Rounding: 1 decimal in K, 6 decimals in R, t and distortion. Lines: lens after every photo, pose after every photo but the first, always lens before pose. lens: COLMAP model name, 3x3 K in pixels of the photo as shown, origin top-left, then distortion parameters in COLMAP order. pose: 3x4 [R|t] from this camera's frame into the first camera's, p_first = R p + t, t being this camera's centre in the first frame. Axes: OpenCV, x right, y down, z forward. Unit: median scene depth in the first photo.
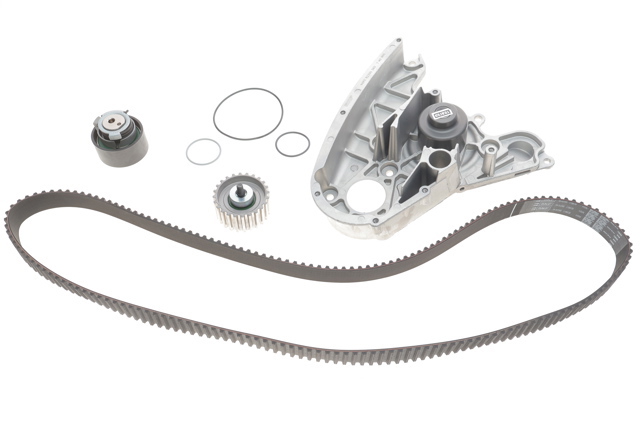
lens RADIAL K [[536.4, 0, 320.0], [0, 536.4, 212.7], [0, 0, 1]] dist [-0.005279, -0.000496]
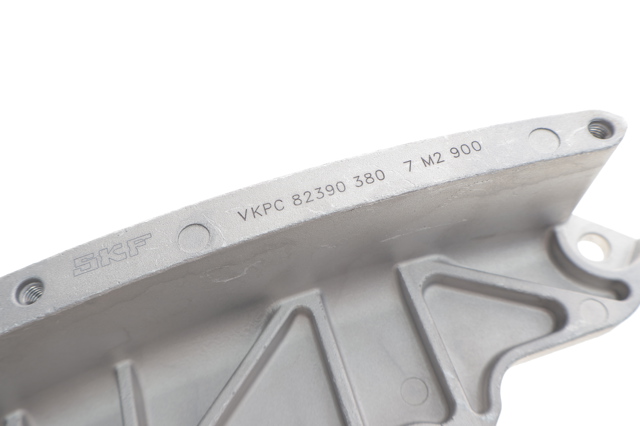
lens RADIAL K [[536.4, 0, 319.3], [0, 536.4, 213.9], [0, 0, 1]] dist [-0.005279, -0.000496]
pose [[0.764746, 0.608023, -0.213240, 0.141485], [-0.580701, 0.793788, 0.180795, -0.299715], [0.279195, -0.014434, 0.960126, 0.864896]]
